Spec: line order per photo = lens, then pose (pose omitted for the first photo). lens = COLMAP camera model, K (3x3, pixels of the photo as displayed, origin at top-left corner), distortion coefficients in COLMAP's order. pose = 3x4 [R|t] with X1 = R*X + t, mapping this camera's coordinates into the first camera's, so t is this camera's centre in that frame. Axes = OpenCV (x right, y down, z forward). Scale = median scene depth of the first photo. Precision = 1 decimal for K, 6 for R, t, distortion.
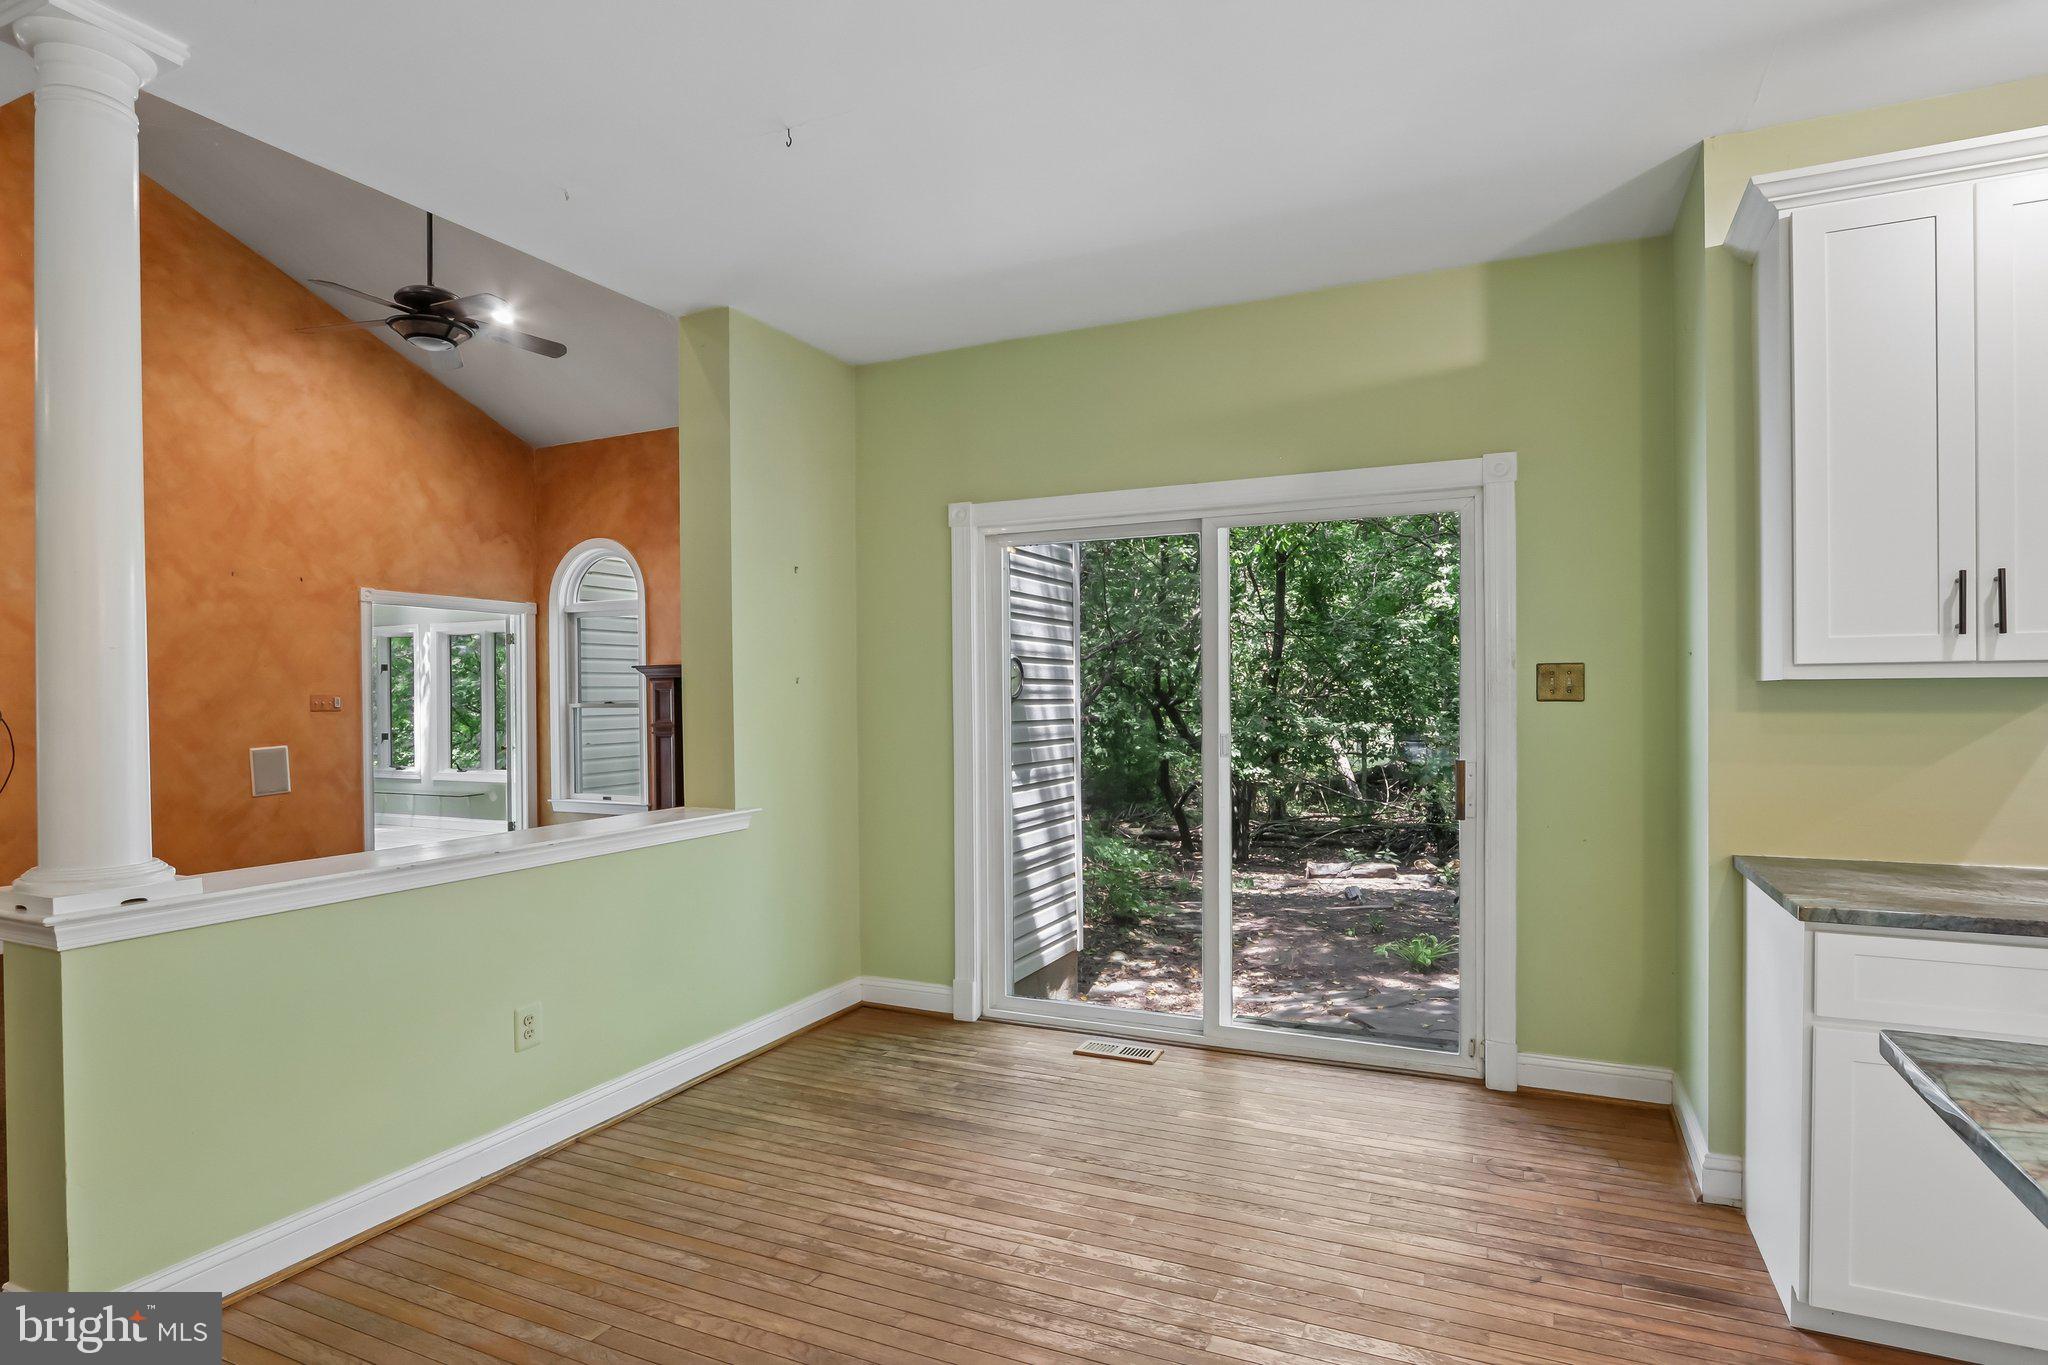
lens RADIAL K [[1031.6, 0, 1051.4], [0, 1031.6, 717.4], [0, 0, 1]] dist [-0.021855, 0.005907]
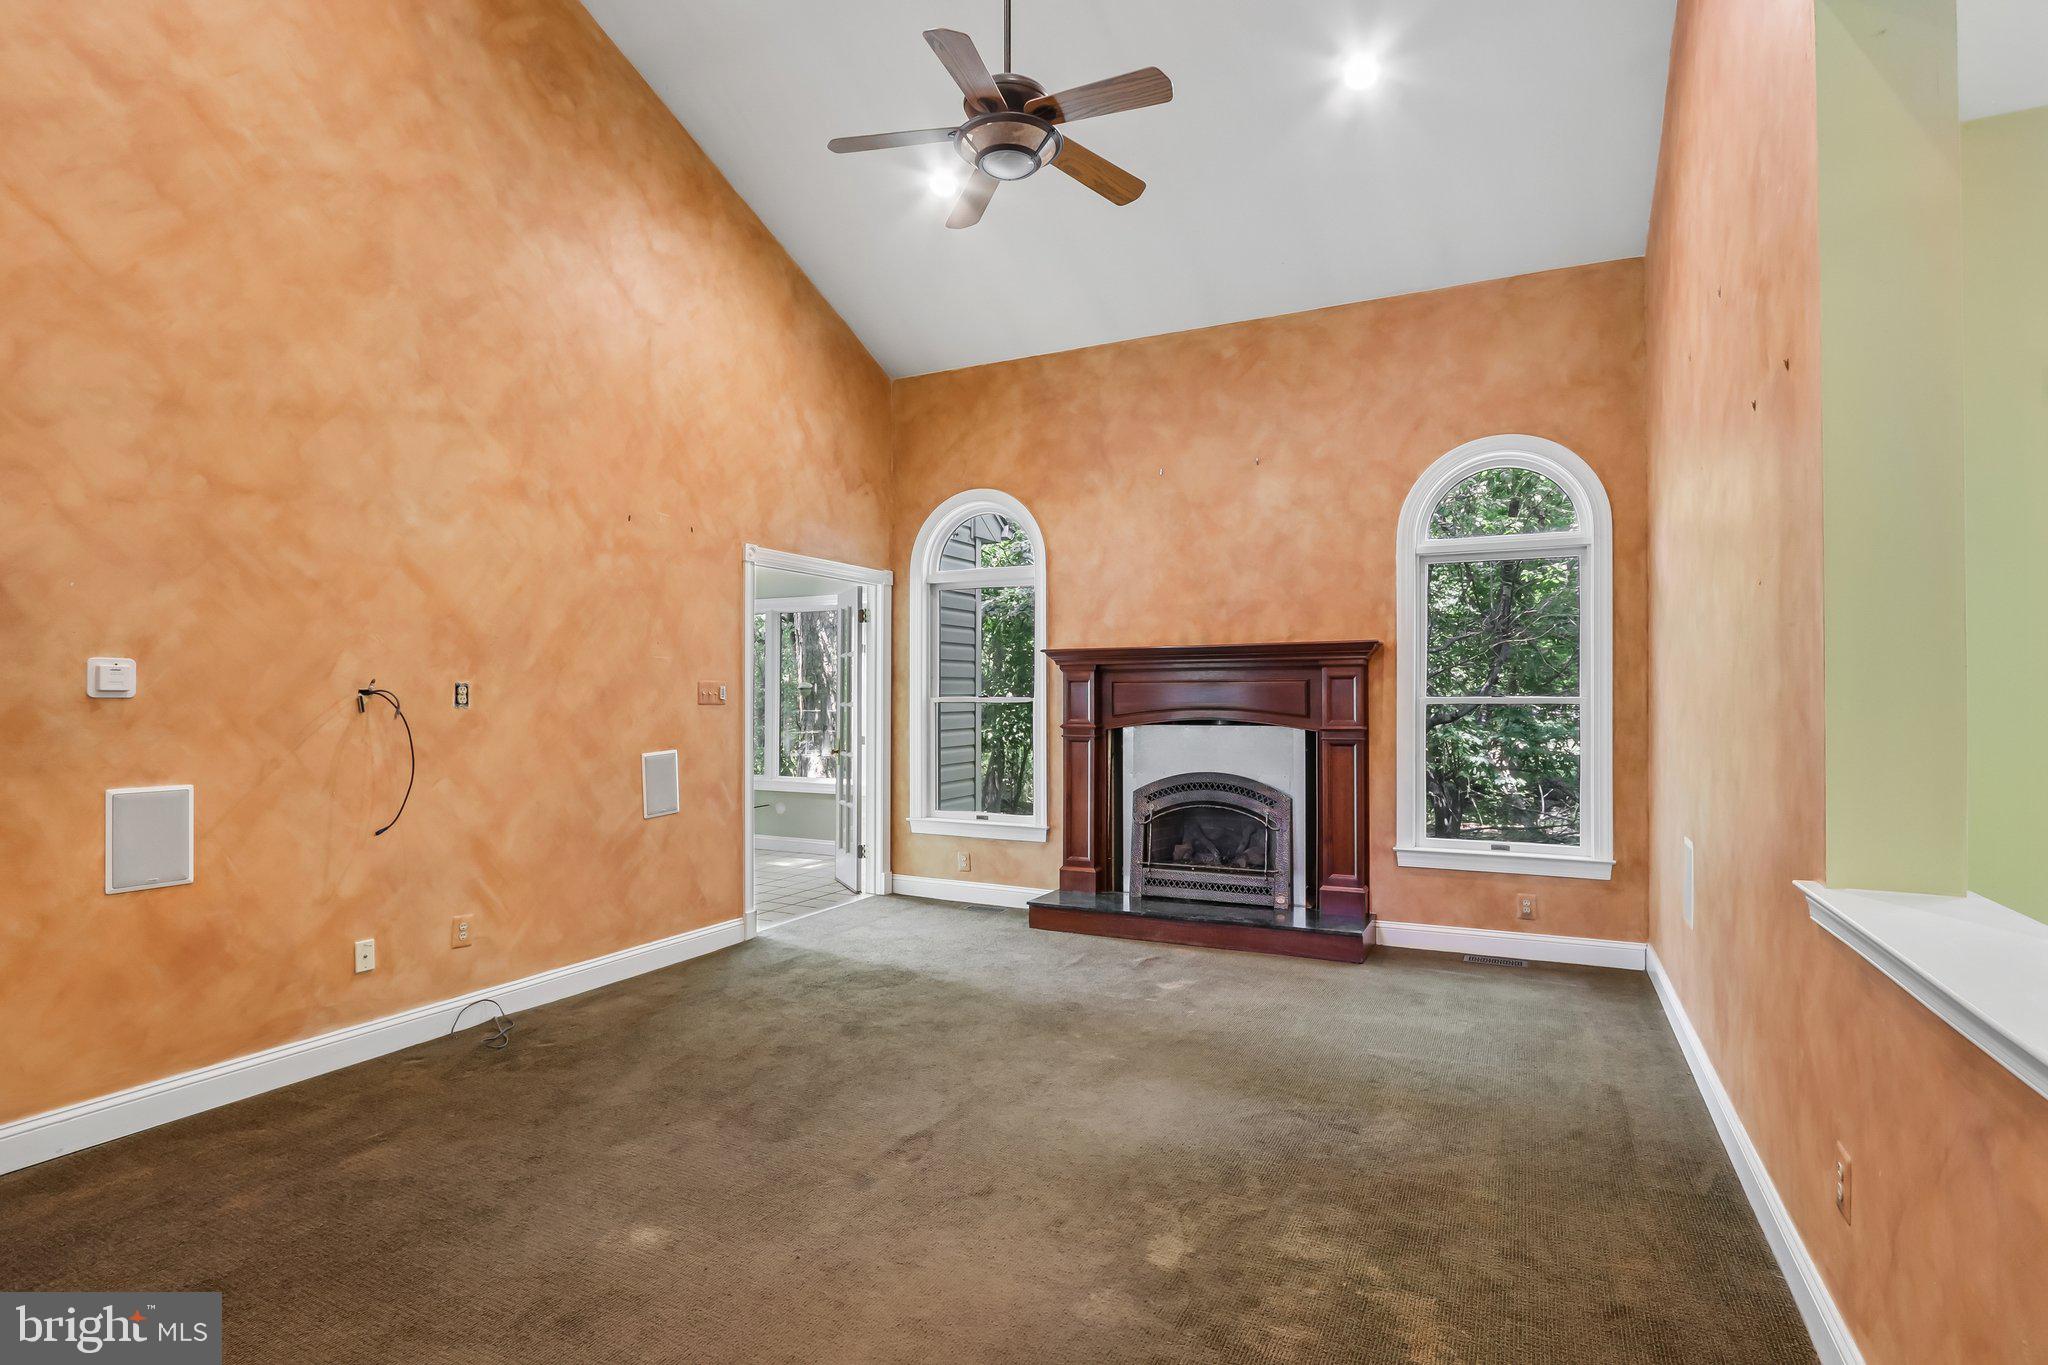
lens RADIAL K [[1031.6, 0, 1038.6], [0, 1031.6, 699.1], [0, 0, 1]] dist [-0.021855, 0.005907]
pose [[0.998242, 0.005860, -0.058977, -0.429566], [-0.006702, 0.999878, -0.014093, -0.000758], [0.058888, 0.014463, 0.998160, 0.255392]]
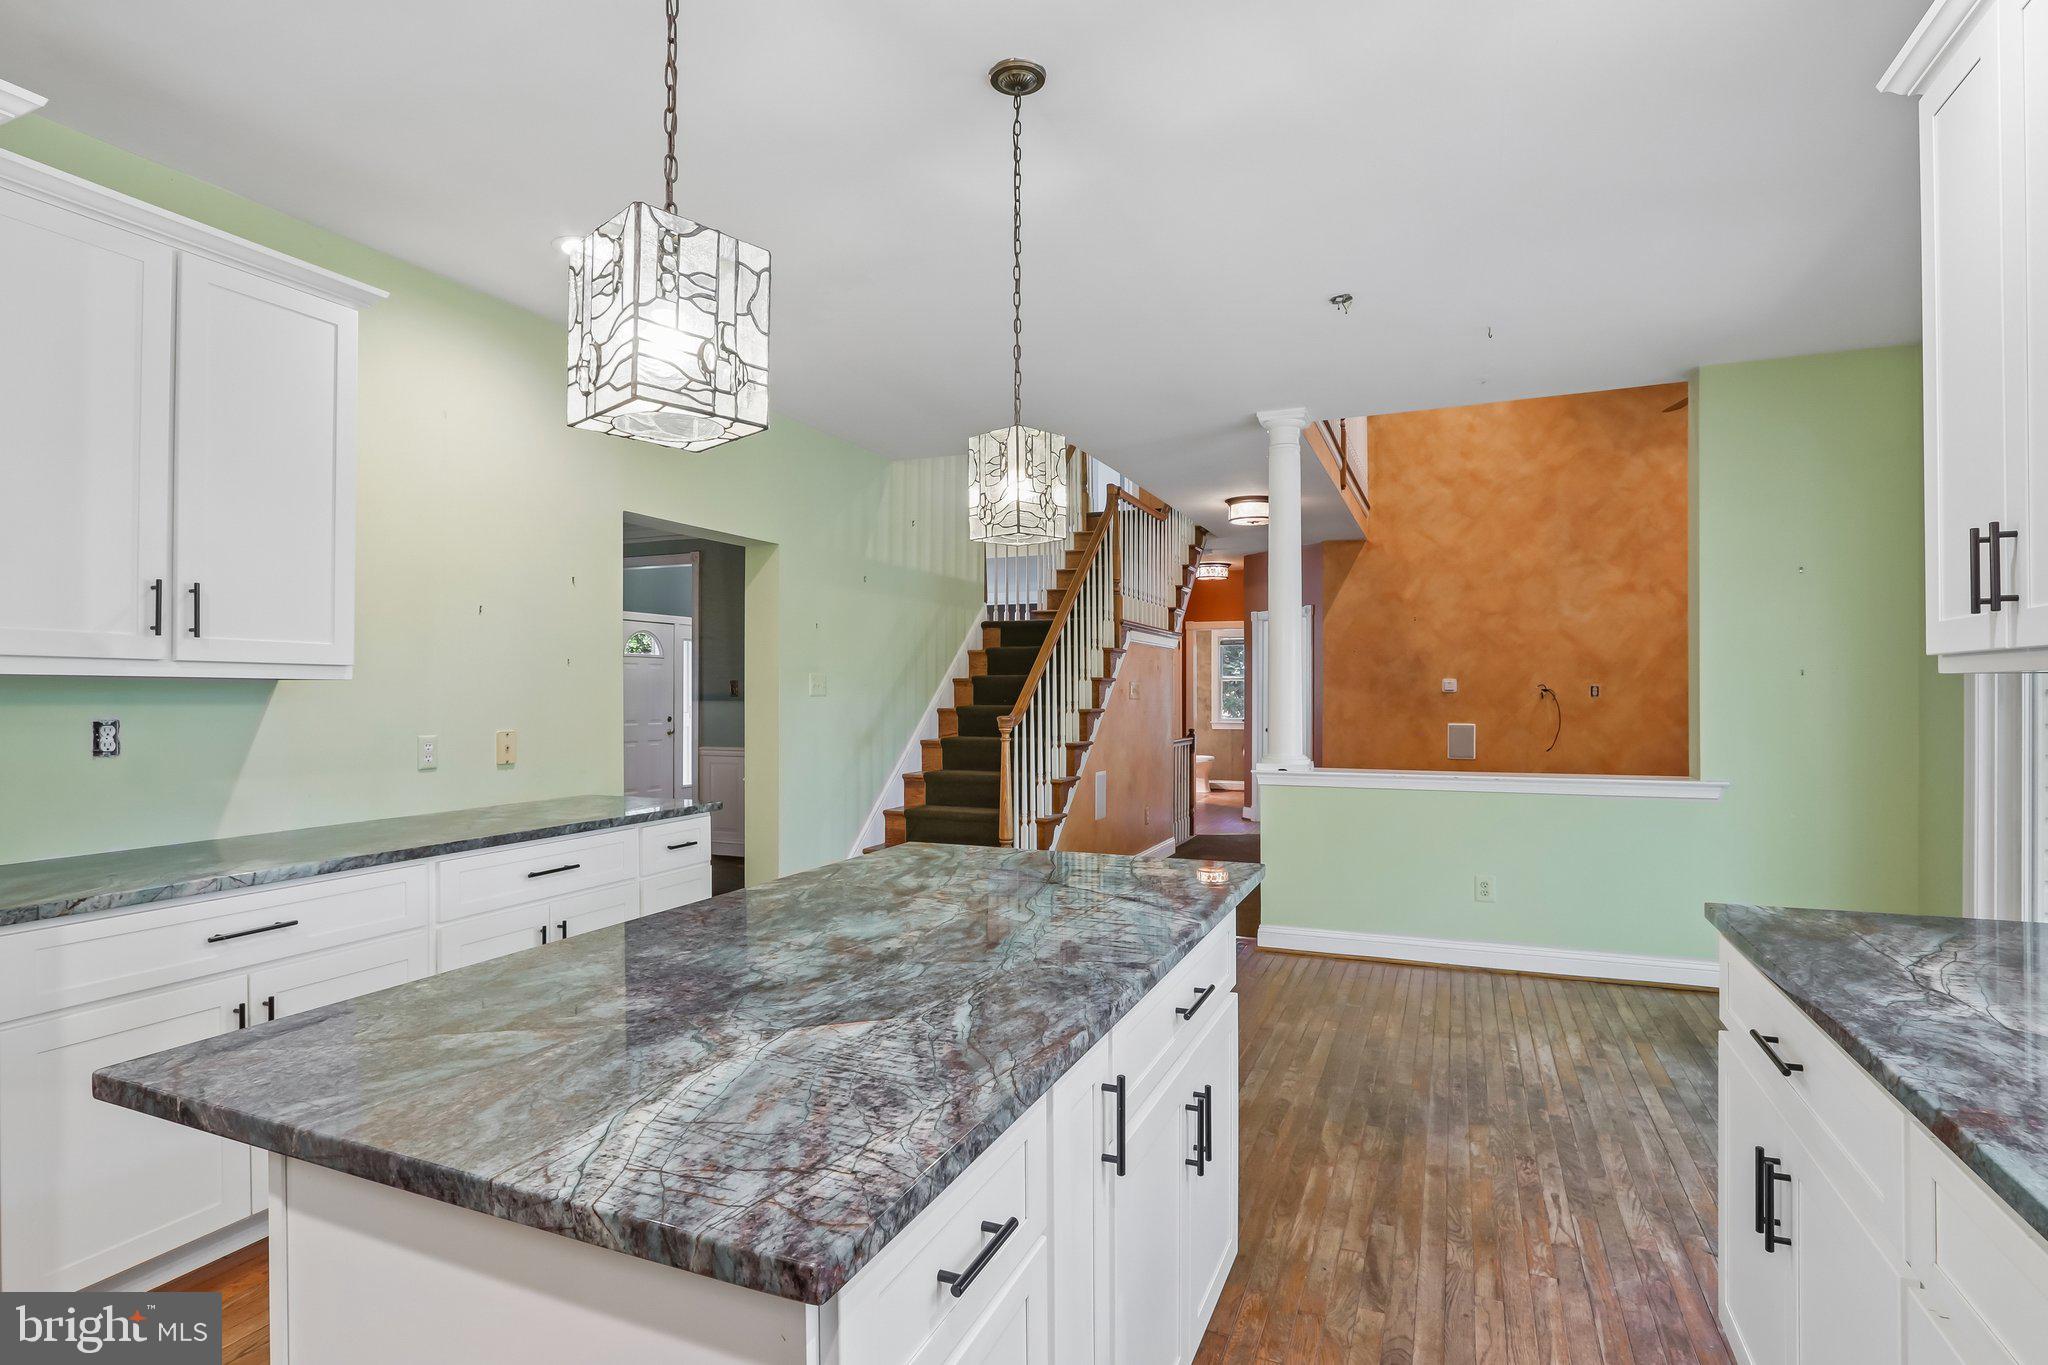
lens RADIAL K [[1031.6, 0, 1017.2], [0, 1031.6, 681.0], [0, 0, 1]] dist [-0.021855, 0.005907]
pose [[0.002289, -0.004724, -0.999986, 0.525925], [-0.017210, 0.999841, -0.004763, -0.004154], [0.999849, 0.017221, 0.002207, 0.107597]]
